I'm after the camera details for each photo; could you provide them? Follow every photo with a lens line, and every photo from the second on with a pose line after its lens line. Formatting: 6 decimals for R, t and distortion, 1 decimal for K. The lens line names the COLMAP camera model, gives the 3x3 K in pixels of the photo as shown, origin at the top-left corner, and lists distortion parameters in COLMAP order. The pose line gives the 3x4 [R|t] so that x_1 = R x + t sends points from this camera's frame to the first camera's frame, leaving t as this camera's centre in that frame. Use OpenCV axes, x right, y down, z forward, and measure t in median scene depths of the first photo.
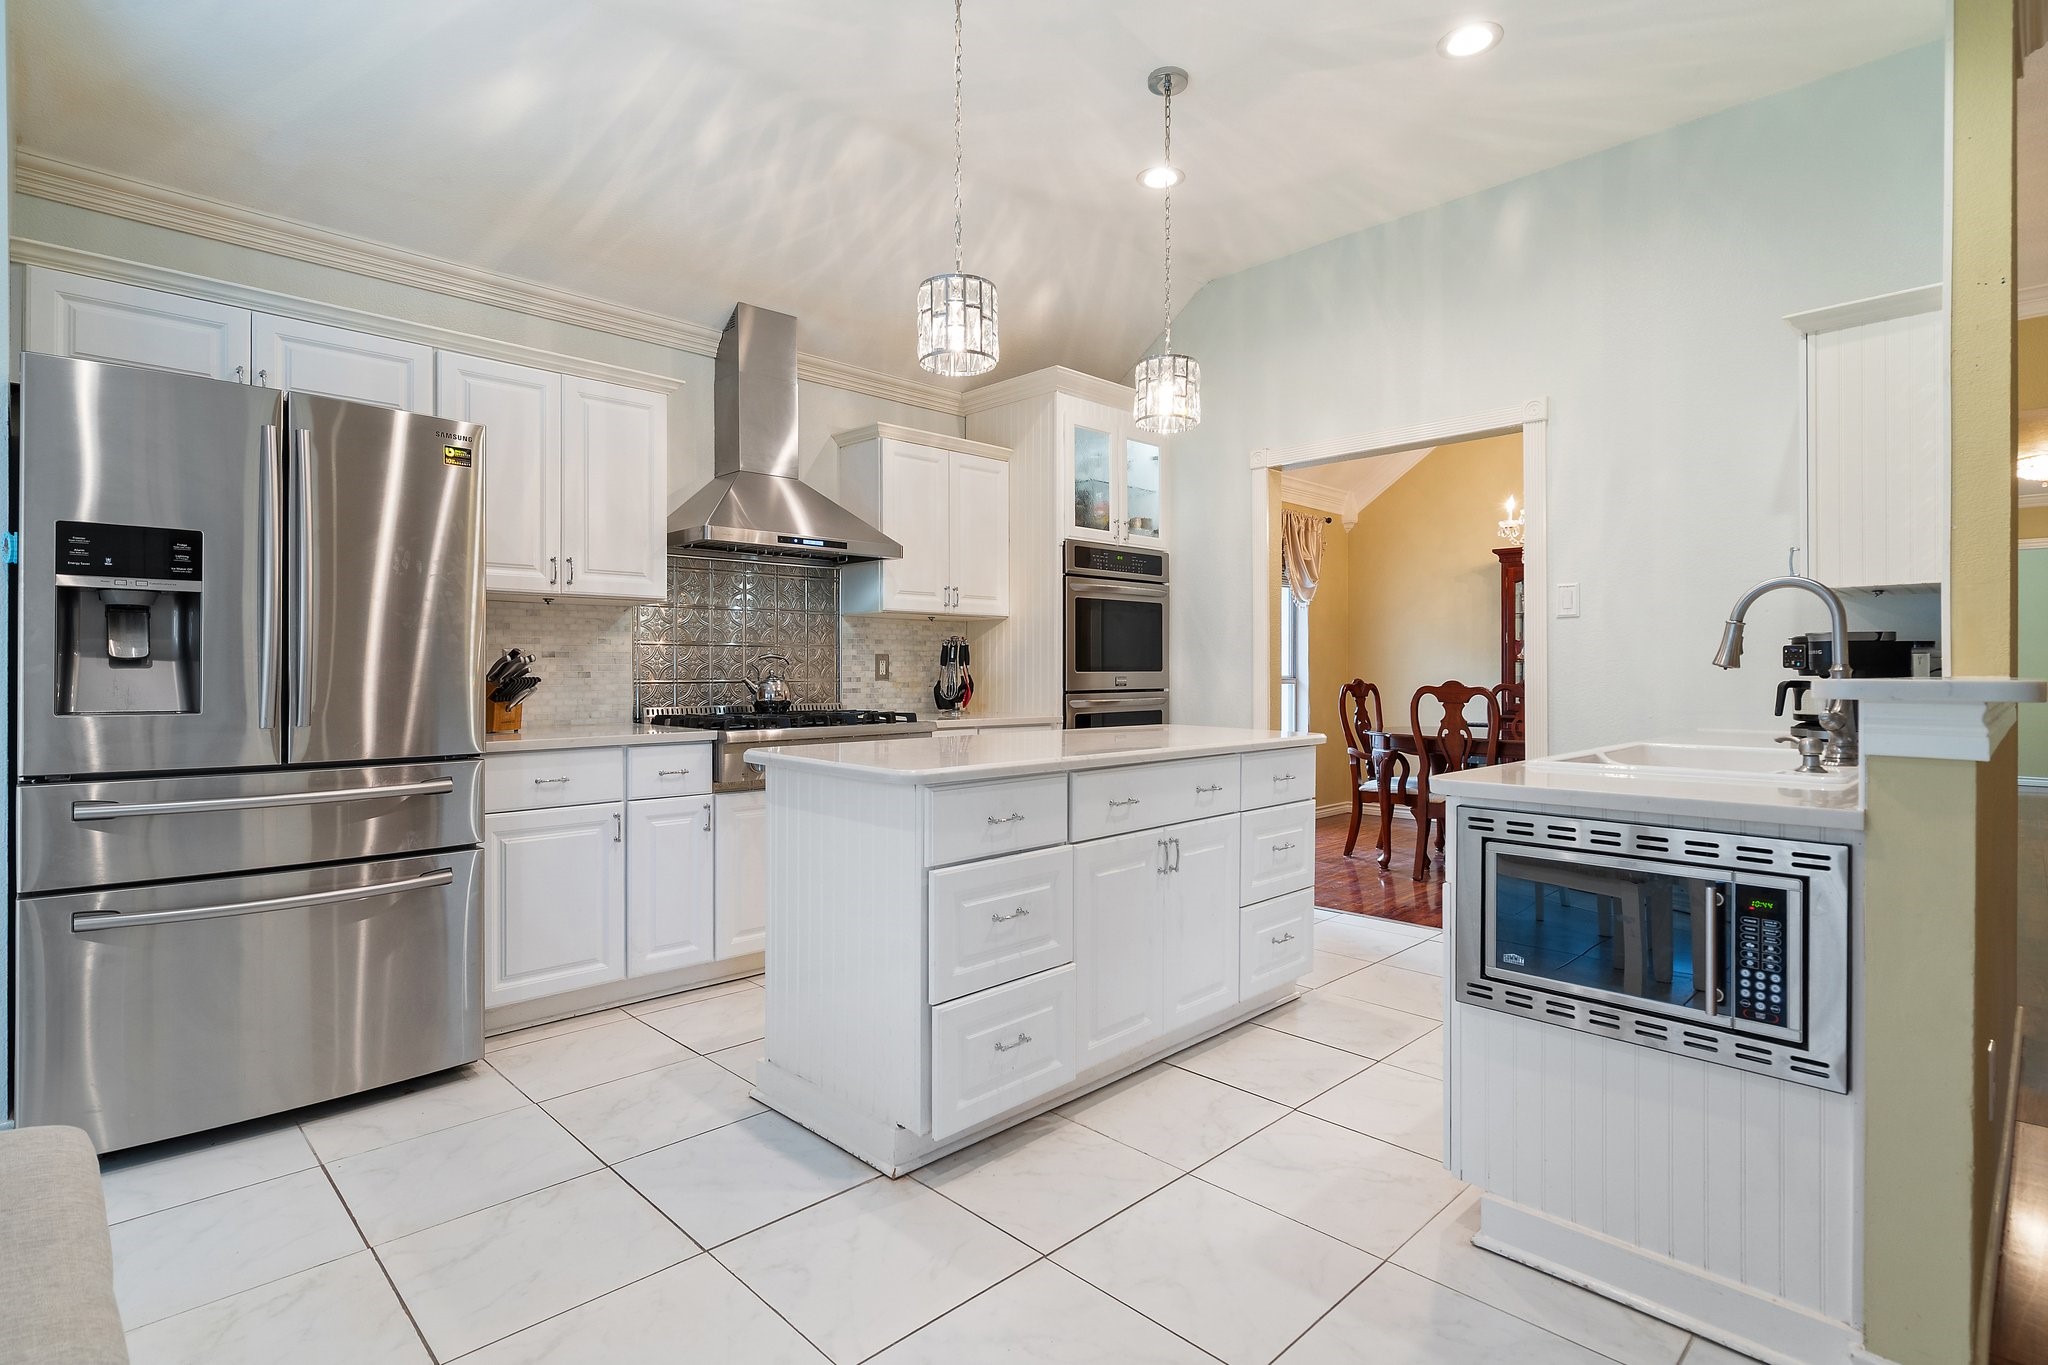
lens RADIAL K [[1010.9, 0, 1023.9], [0, 1010.9, 674.2], [0, 0, 1]] dist [-0.001195, 0.000836]
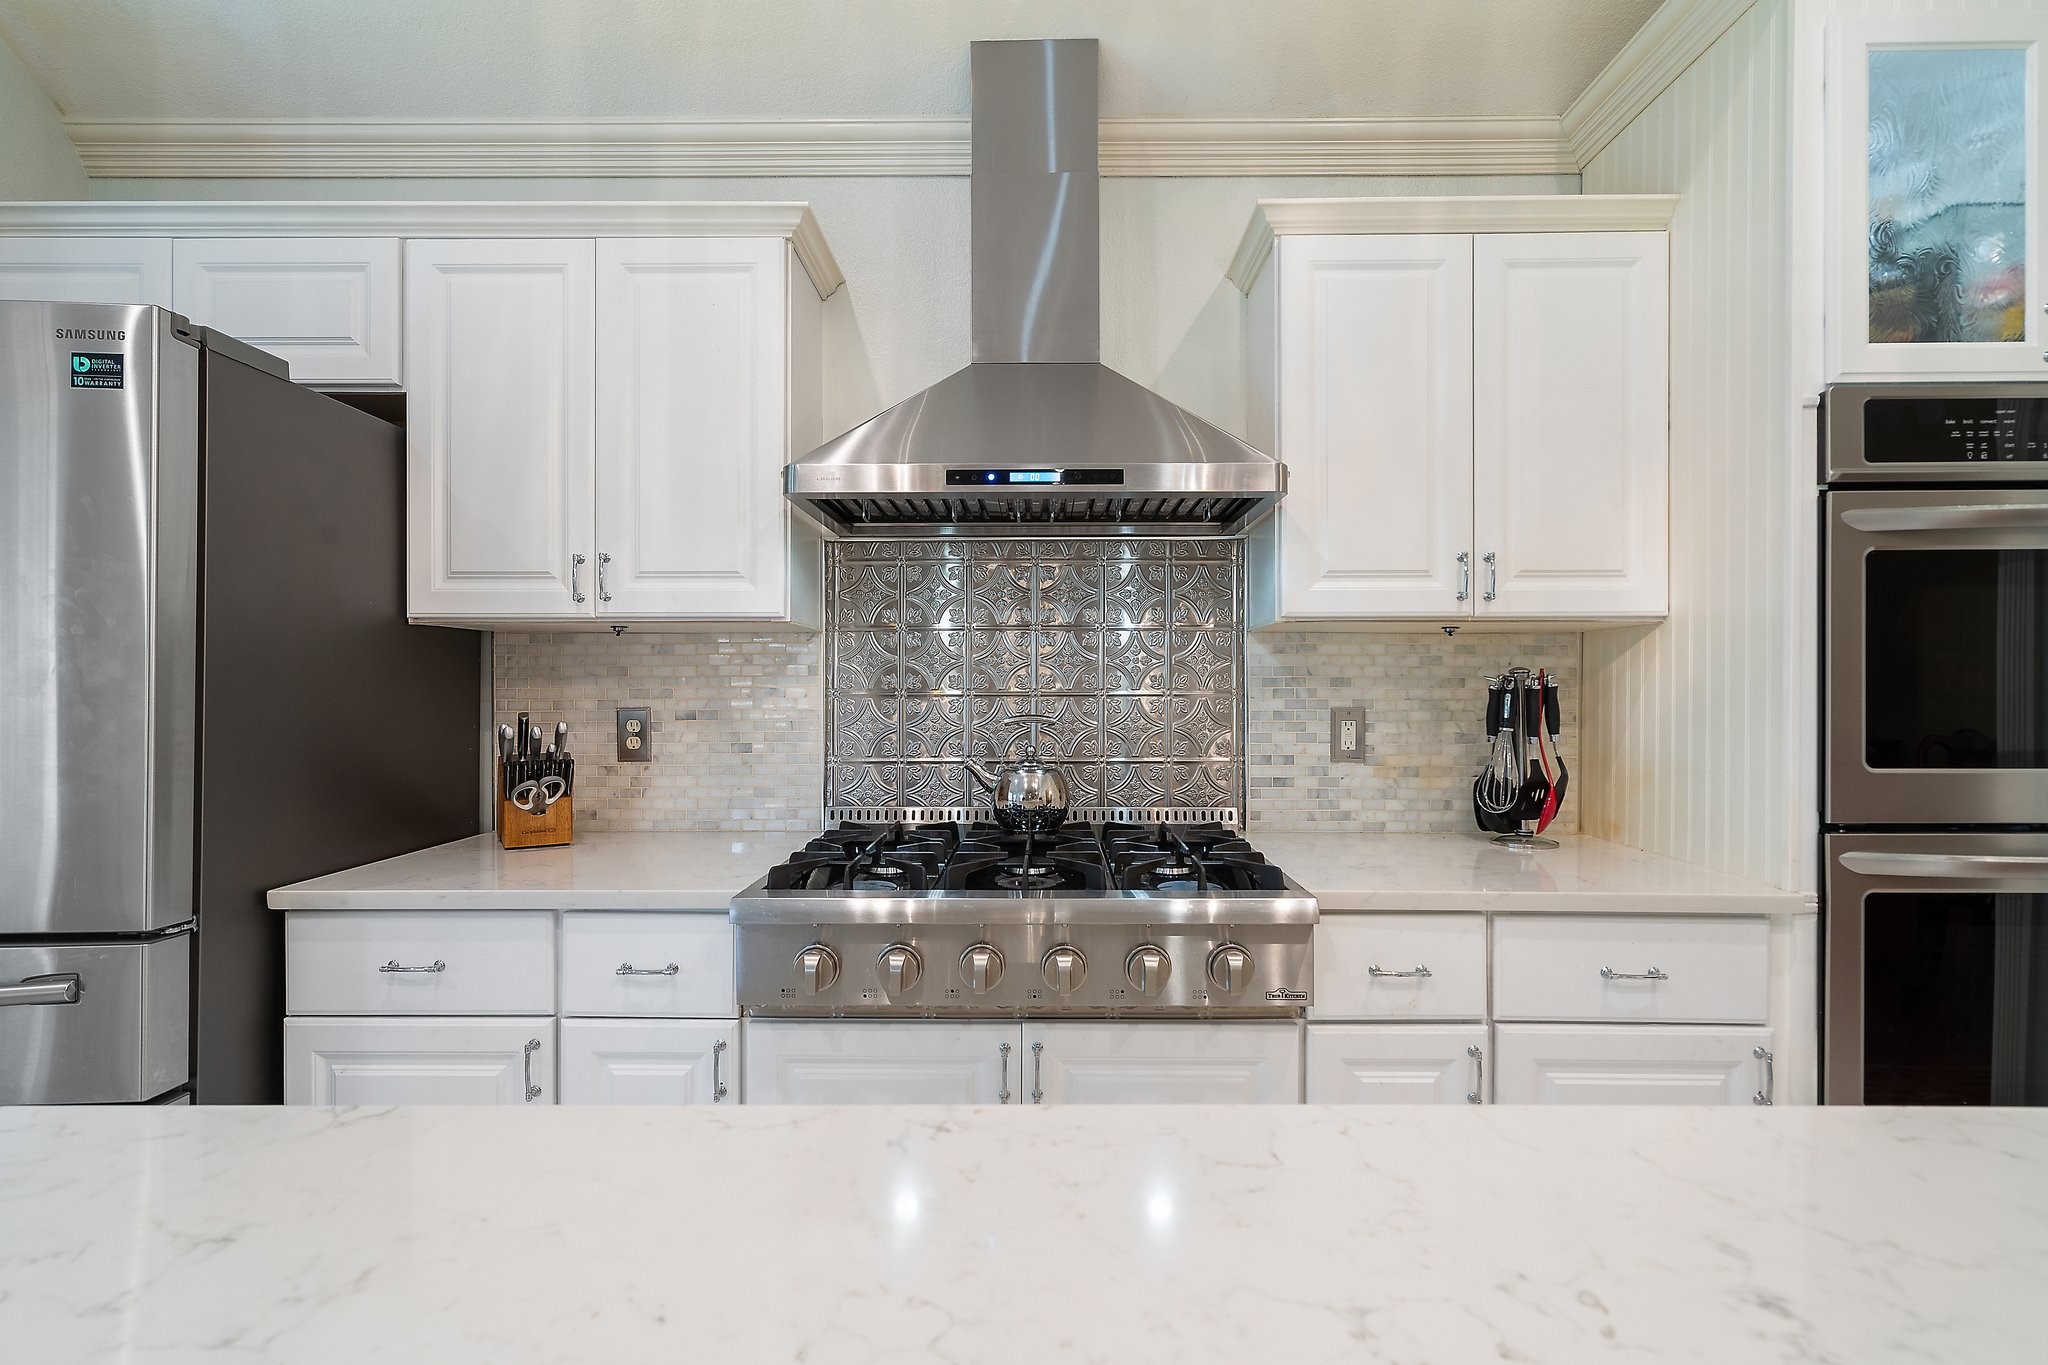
lens RADIAL K [[989.1, 0, 1040.4], [0, 989.1, 688.1], [0, 0, 1]] dist [0.001344, 0.000690]
pose [[0.704379, 0.000842, -0.709824, 0.107013], [-0.002684, 0.999995, -0.001478, -0.032765], [0.709819, 0.002947, 0.704378, 0.661575]]
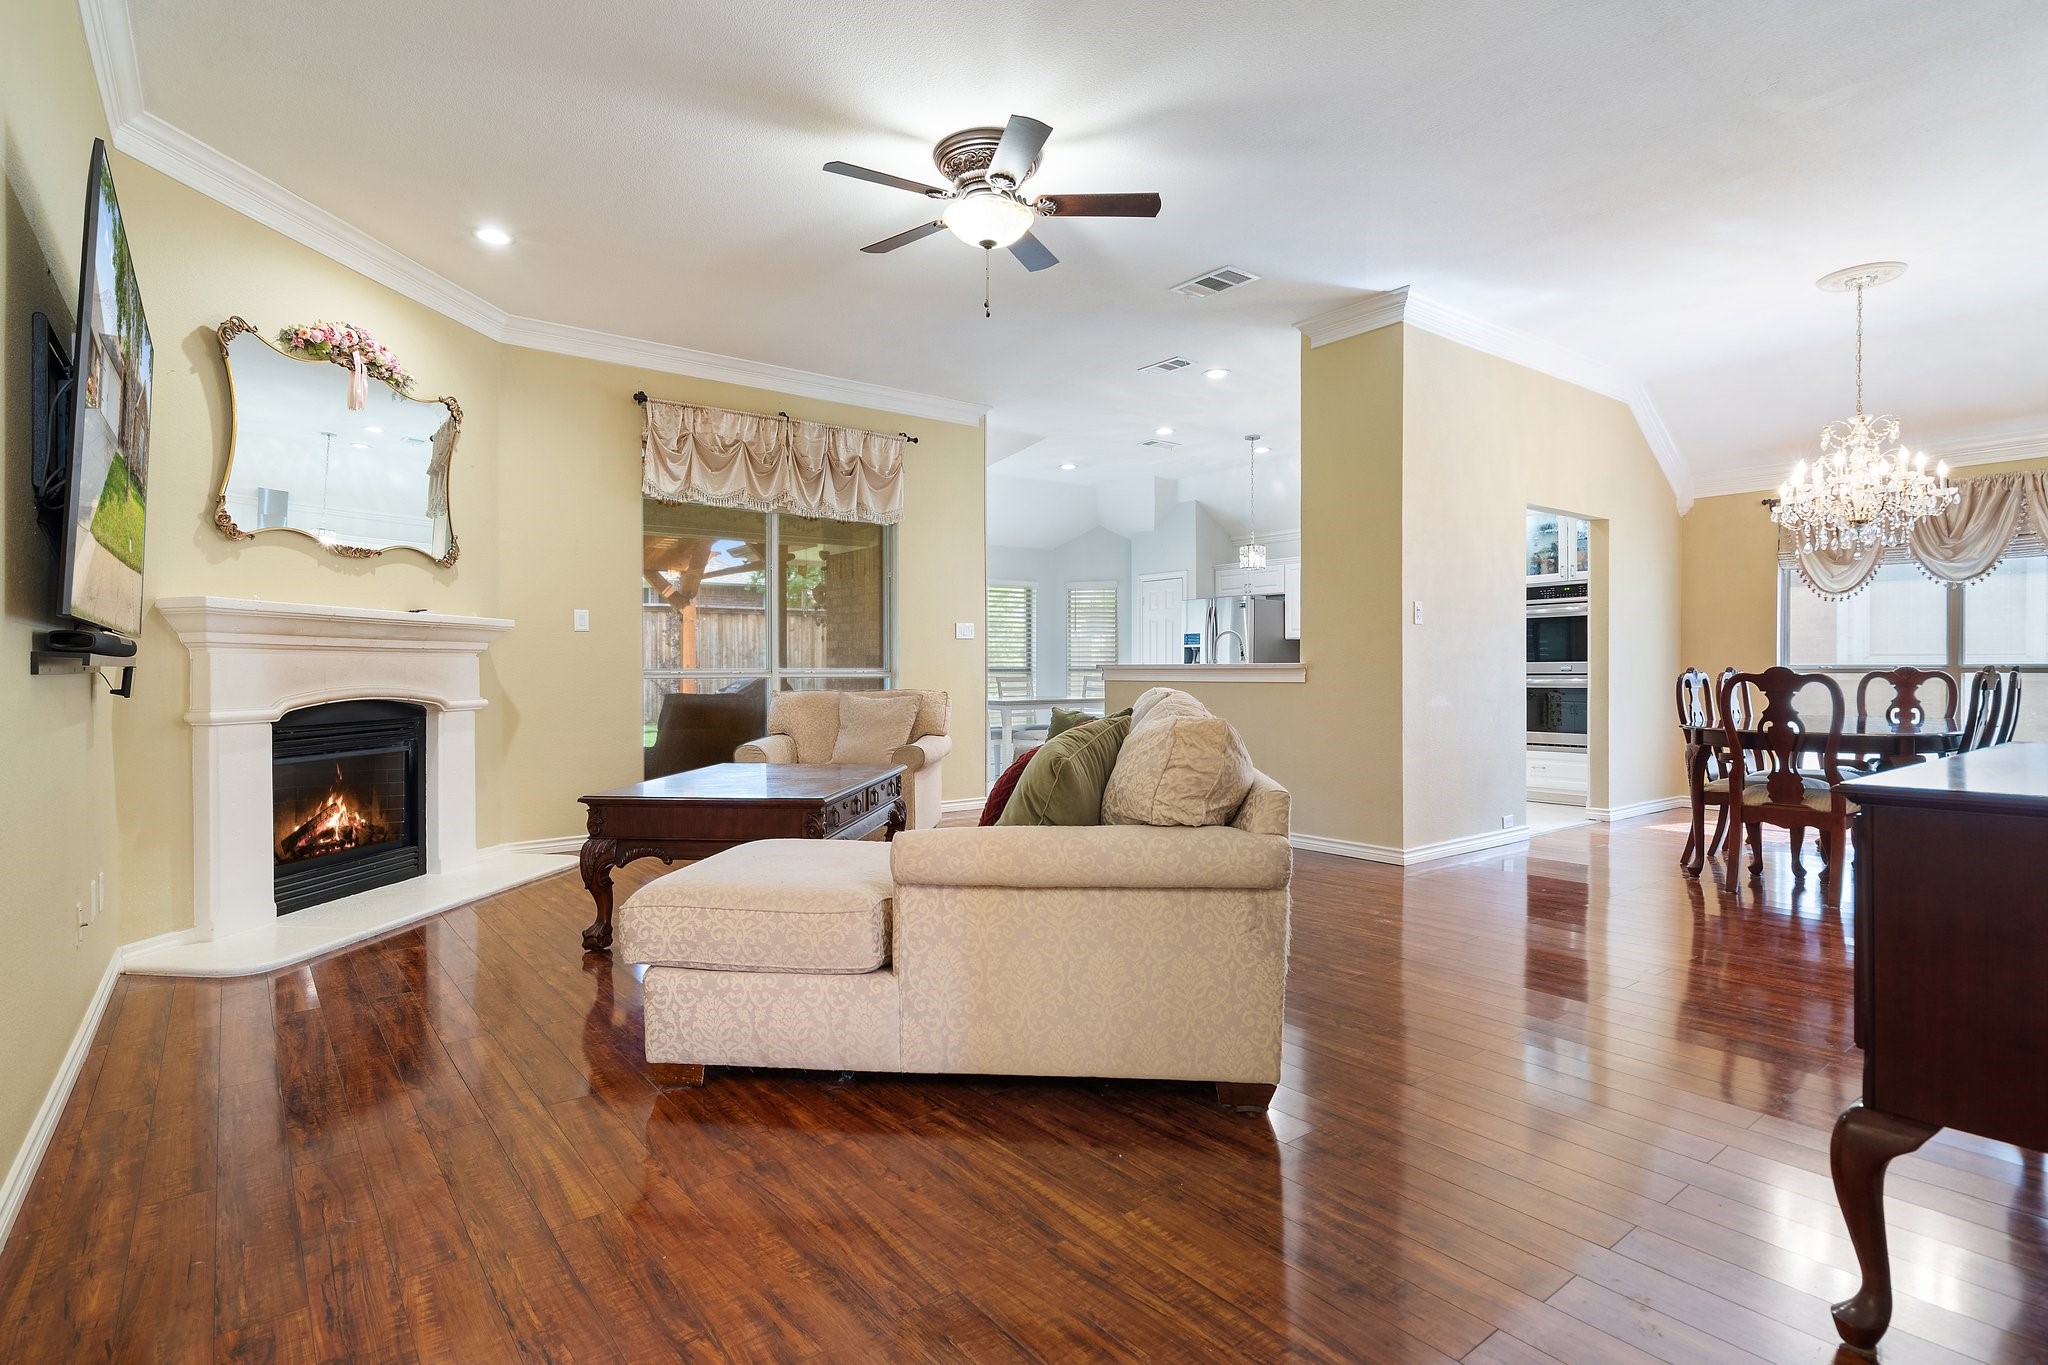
lens RADIAL K [[1010.9, 0, 1023.9], [0, 1010.9, 674.2], [0, 0, 1]] dist [-0.001195, 0.000836]
pose [[-0.121984, -0.003247, -0.992527, 2.114083], [-0.000378, 0.999995, -0.003225, 0.026575], [0.992532, -0.000018, -0.121984, 0.440719]]
